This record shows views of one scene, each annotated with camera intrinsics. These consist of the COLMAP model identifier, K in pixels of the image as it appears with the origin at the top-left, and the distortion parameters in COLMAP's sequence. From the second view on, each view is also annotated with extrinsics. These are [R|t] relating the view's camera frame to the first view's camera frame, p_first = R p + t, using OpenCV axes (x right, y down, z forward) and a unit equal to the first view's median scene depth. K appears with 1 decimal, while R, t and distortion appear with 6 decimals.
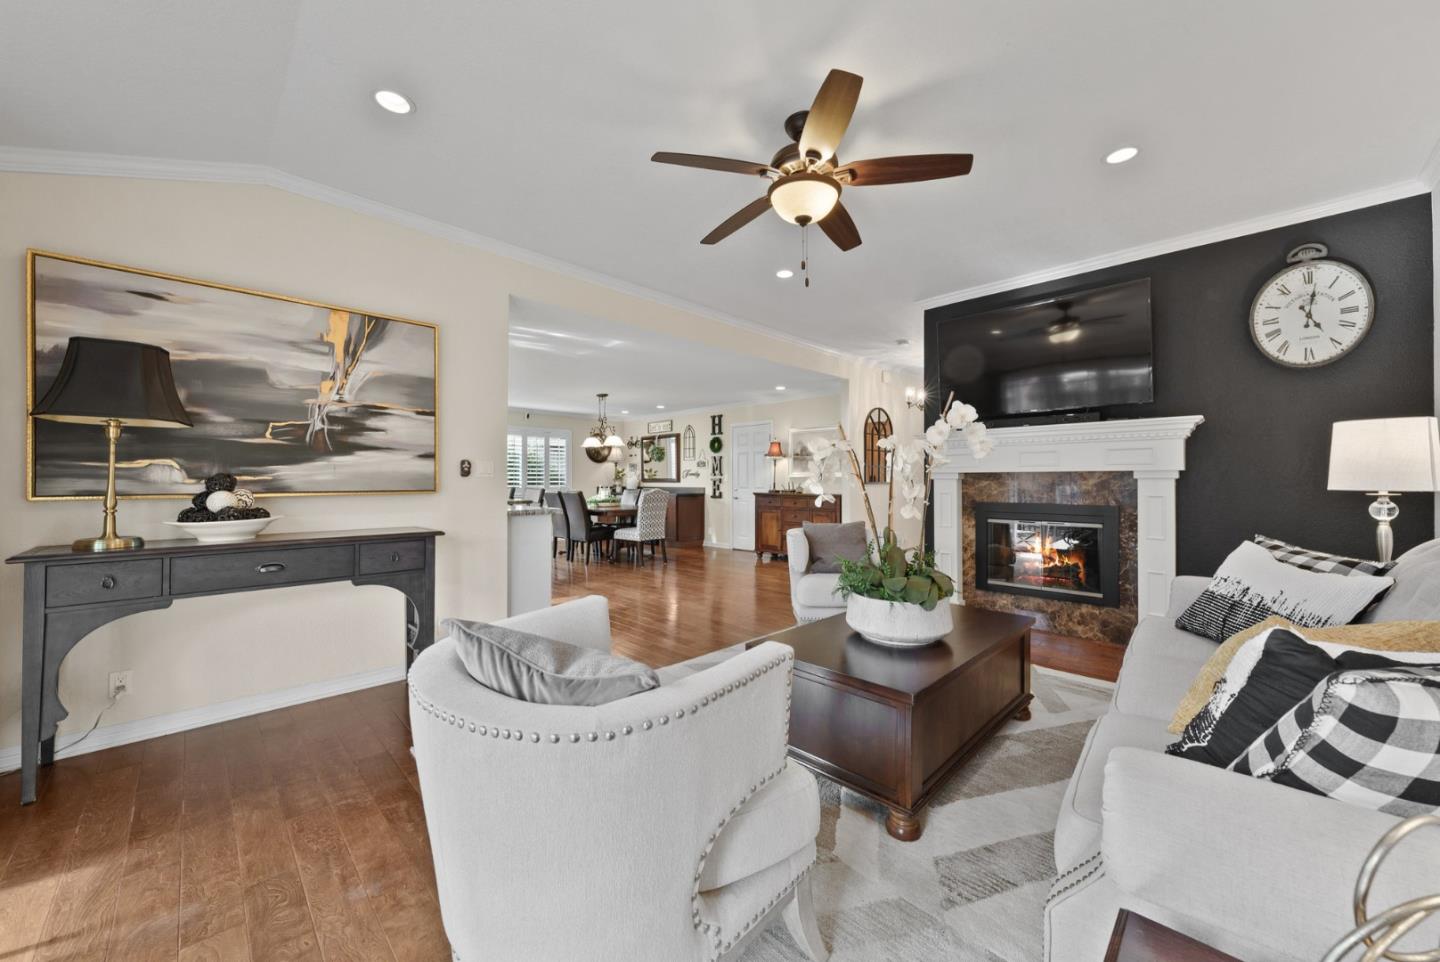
lens RADIAL K [[532.5, 0, 717.4], [0, 532.5, 478.2], [0, 0, 1]] dist [0.000217, 0.000064]
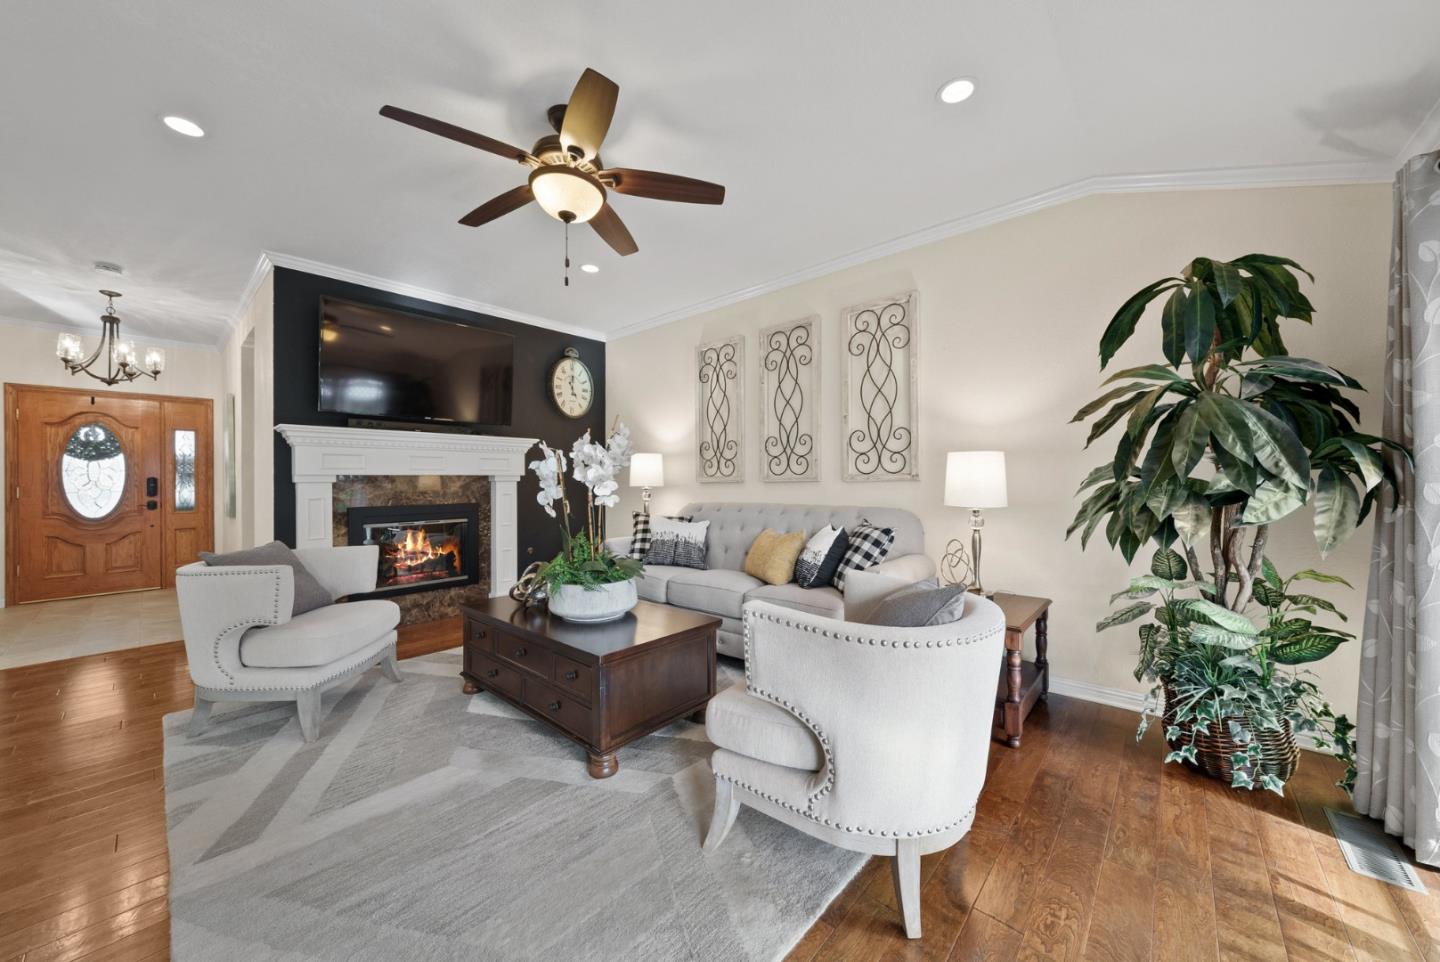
lens RADIAL K [[532.5, 0, 717.4], [0, 532.5, 478.2], [0, 0, 1]] dist [0.000217, 0.000064]
pose [[-0.076755, 0.004681, 0.997039, -0.539957], [0.005874, 0.999974, -0.004242, 0.002161], [-0.997033, 0.005531, -0.076781, 0.515500]]
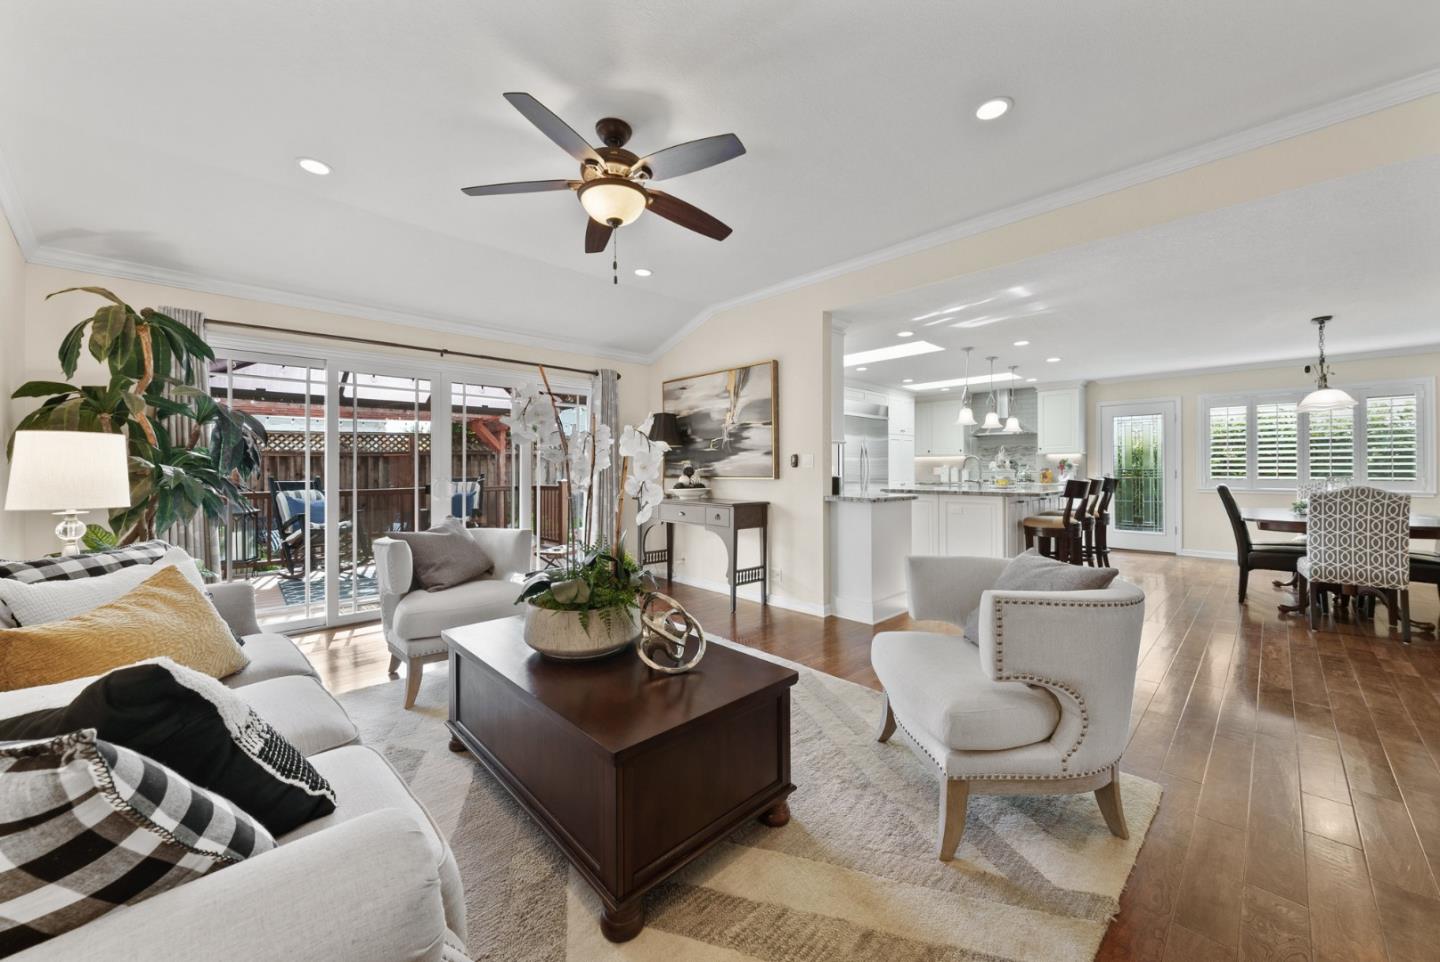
lens RADIAL K [[532.5, 0, 717.4], [0, 532.5, 478.2], [0, 0, 1]] dist [0.000217, 0.000064]
pose [[-0.014137, 0.016247, -0.999768, 0.791305], [0.006582, 0.999848, 0.016156, 0.001953], [0.999878, -0.006352, -0.014241, 0.775211]]
